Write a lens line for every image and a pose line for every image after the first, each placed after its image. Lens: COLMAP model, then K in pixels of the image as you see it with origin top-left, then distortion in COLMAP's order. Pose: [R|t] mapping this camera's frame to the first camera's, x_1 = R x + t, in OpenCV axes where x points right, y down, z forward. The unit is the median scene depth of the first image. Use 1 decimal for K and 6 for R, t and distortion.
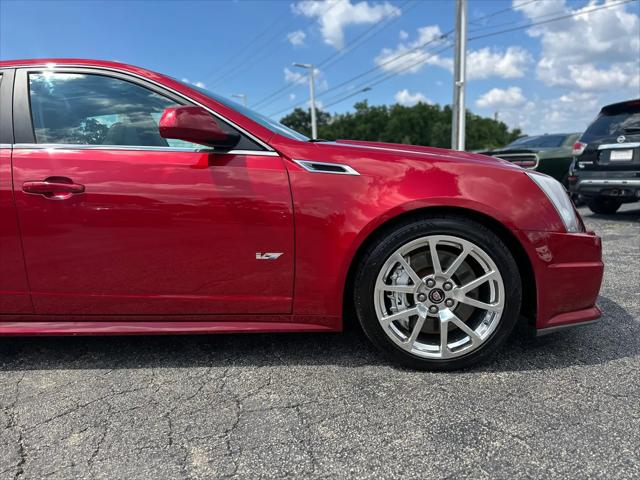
lens RADIAL K [[458.9, 0, 320.0], [0, 458.9, 240.0], [0, 0, 1]] dist [-0.000040, -0.003731]
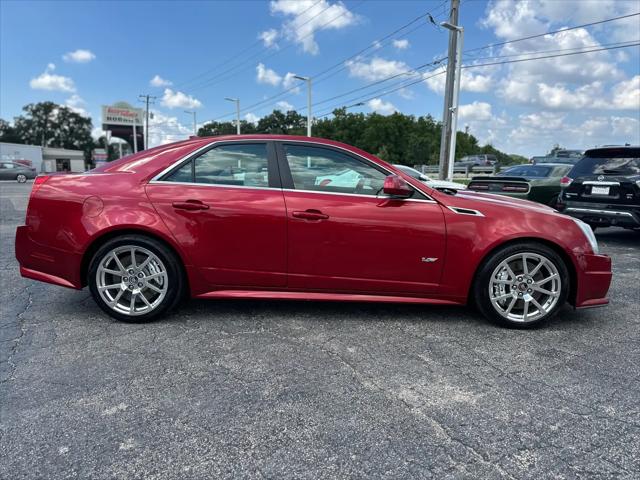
lens RADIAL K [[451.6, 0, 320.0], [0, 451.6, 240.0], [0, 0, 1]] dist [0.036805, -0.051486]
pose [[0.996720, 0.045777, 0.066742, -0.634181], [-0.045599, 0.998951, -0.004187, -0.015194], [-0.066863, 0.001130, 0.997761, -0.682001]]
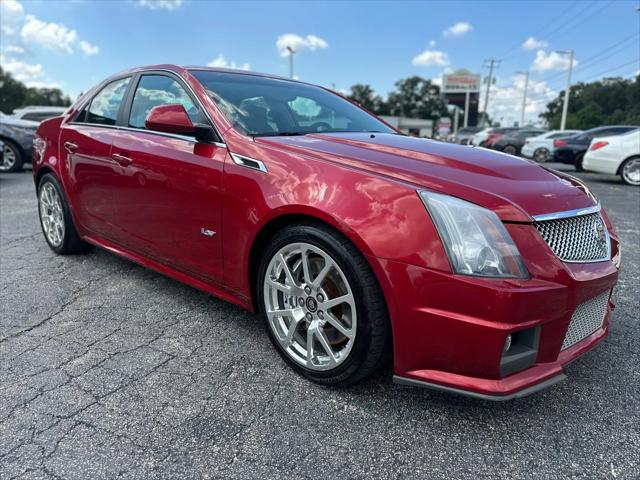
lens RADIAL K [[451.6, 0, 320.0], [0, 451.6, 240.0], [0, 0, 1]] dist [0.036805, -0.051486]
pose [[0.768024, 0.193365, -0.610532, 0.802348], [-0.141775, 0.981011, 0.132355, -0.137492], [0.624532, -0.015094, 0.780854, 0.254951]]
